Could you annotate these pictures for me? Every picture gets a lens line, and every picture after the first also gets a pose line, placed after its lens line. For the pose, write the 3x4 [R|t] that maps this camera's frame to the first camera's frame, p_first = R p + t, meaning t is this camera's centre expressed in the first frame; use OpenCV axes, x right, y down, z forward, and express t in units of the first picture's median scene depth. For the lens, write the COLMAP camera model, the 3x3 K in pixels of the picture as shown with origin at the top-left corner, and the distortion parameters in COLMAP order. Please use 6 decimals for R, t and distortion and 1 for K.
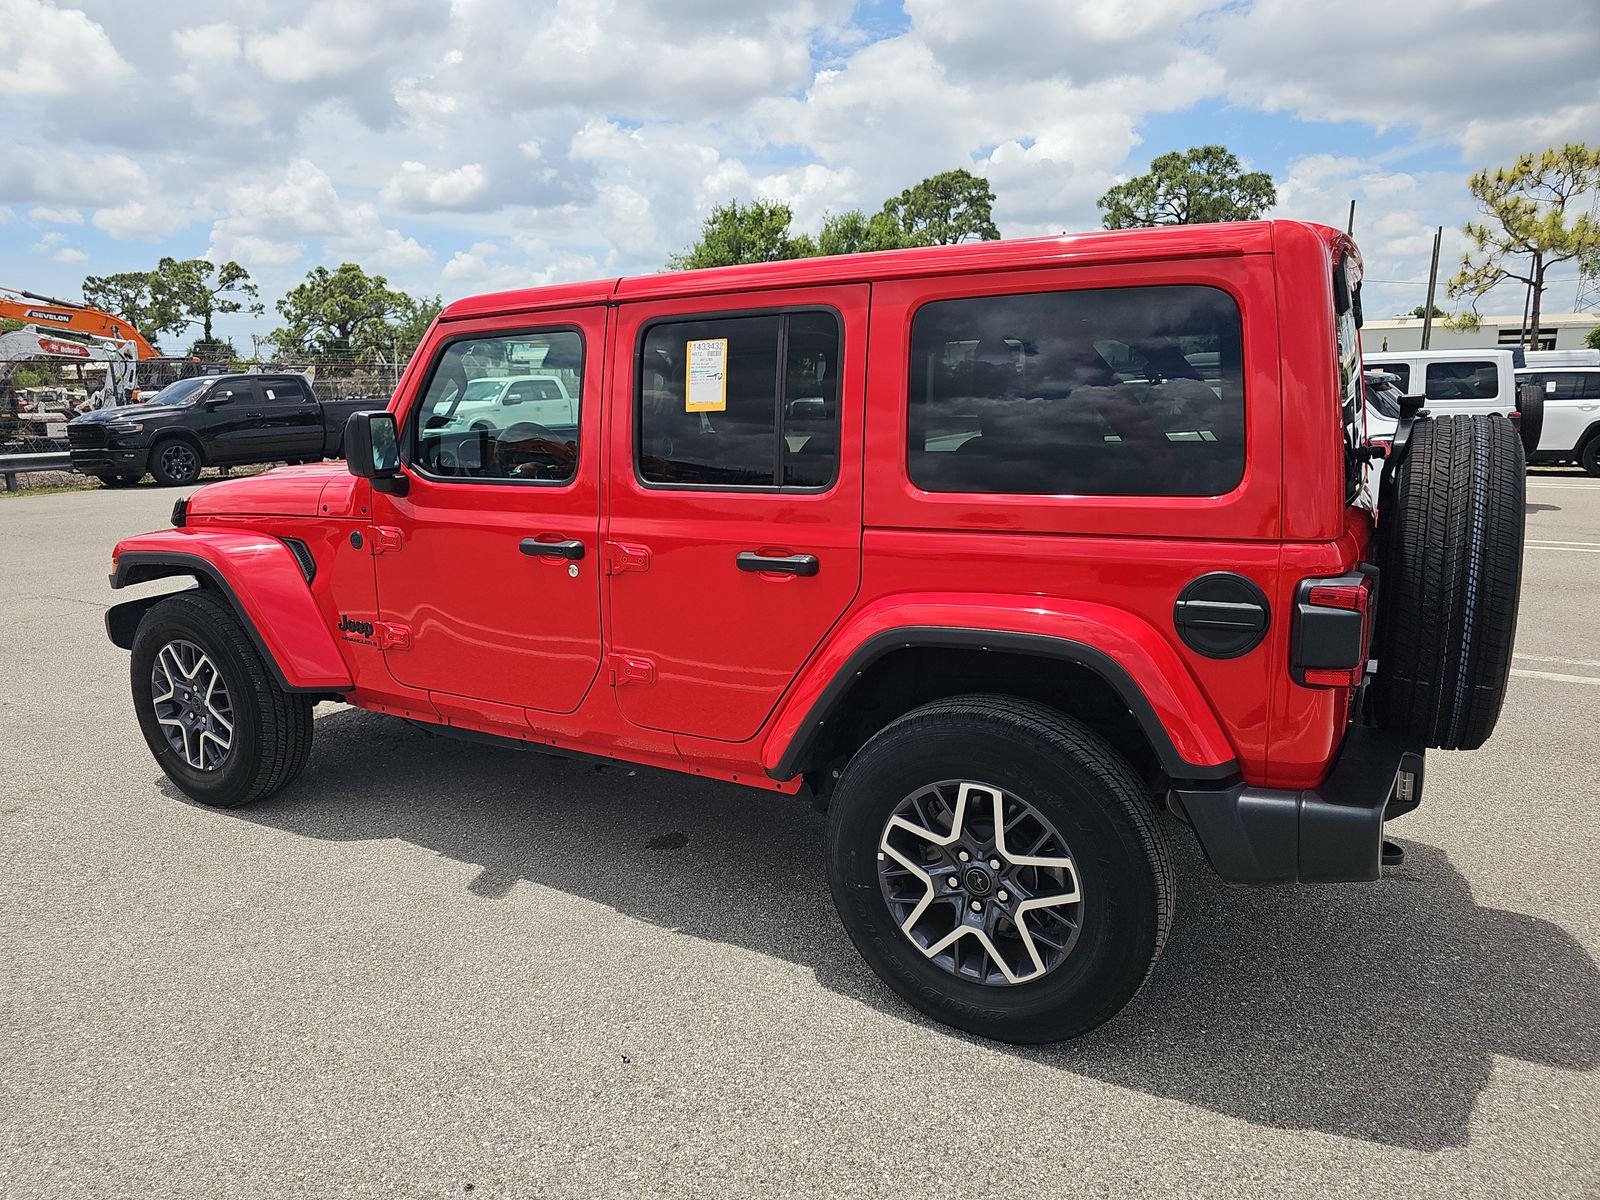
lens RADIAL K [[1118.7, 0, 792.8], [0, 1118.7, 596.3], [0, 0, 1]] dist [0.001614, -0.001374]
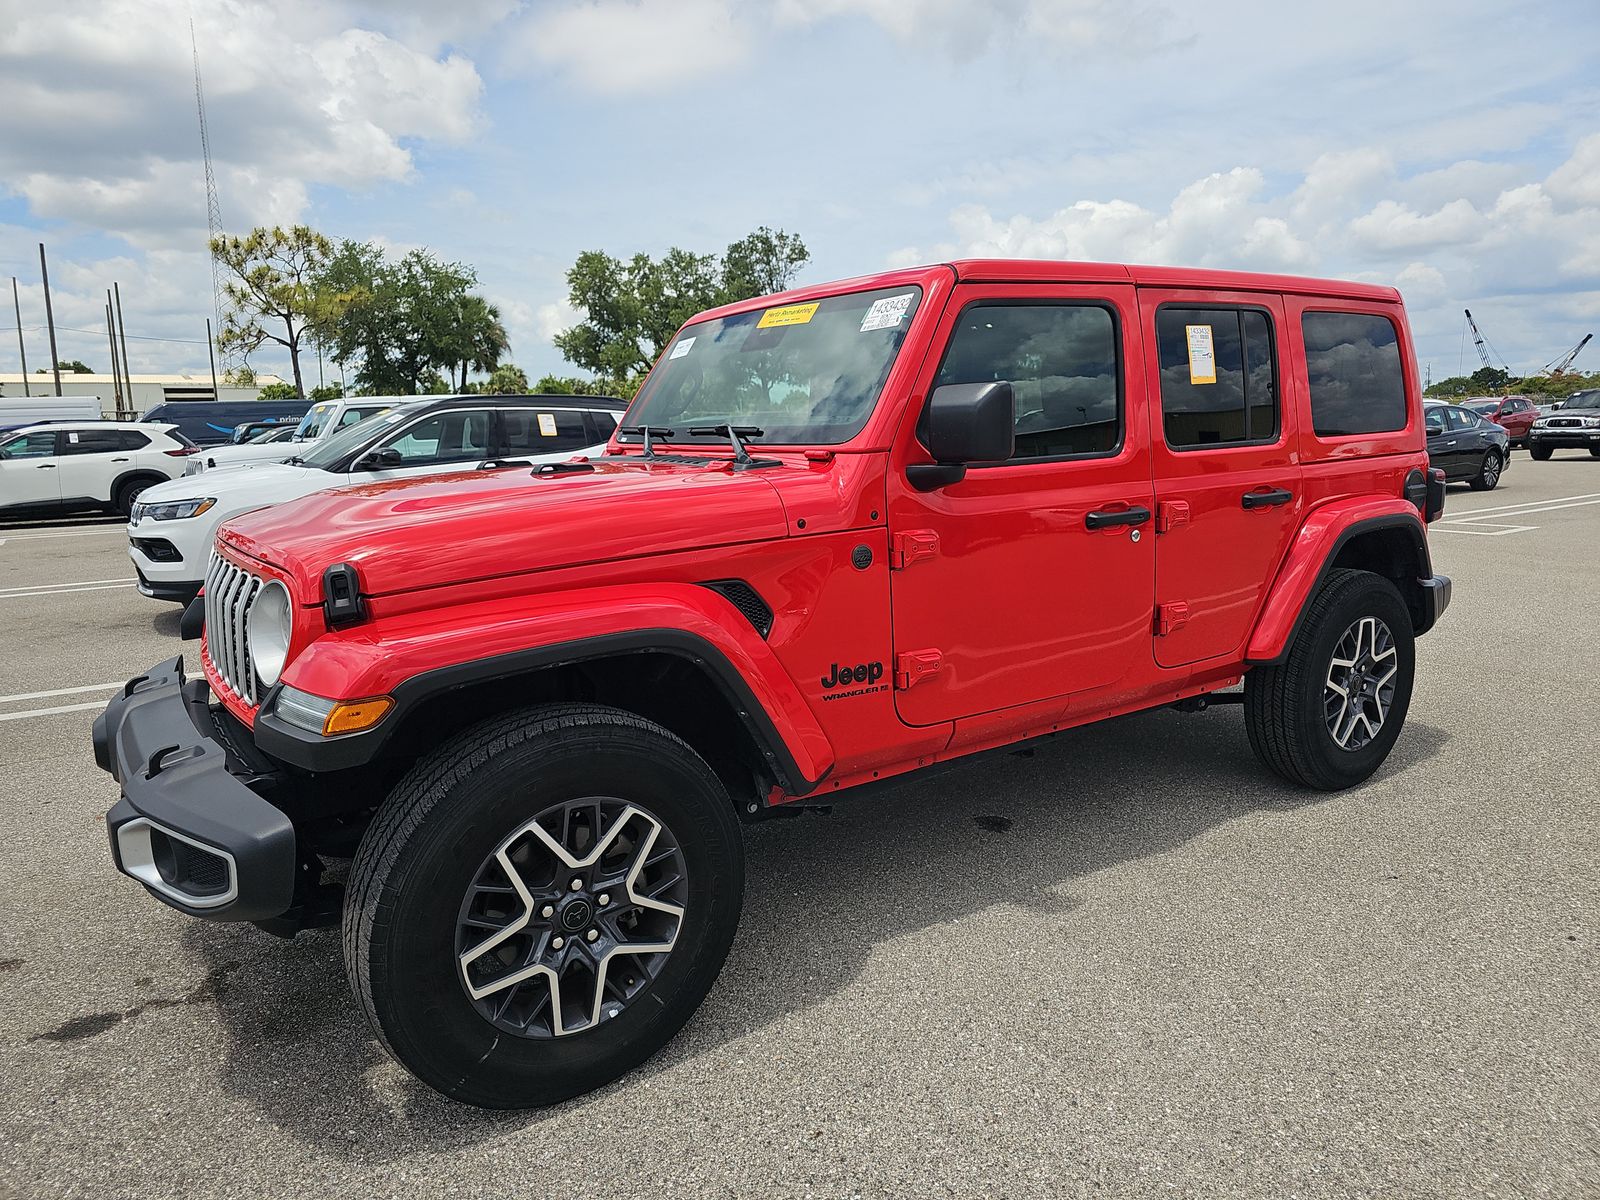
lens RADIAL K [[1118.7, 0, 792.8], [0, 1118.7, 596.3], [0, 0, 1]] dist [0.001614, -0.001374]
pose [[0.386009, -0.134215, 0.912679, -0.993081], [0.185469, 0.980449, 0.065738, -0.073345], [-0.903658, 0.143898, 0.403355, 0.679719]]
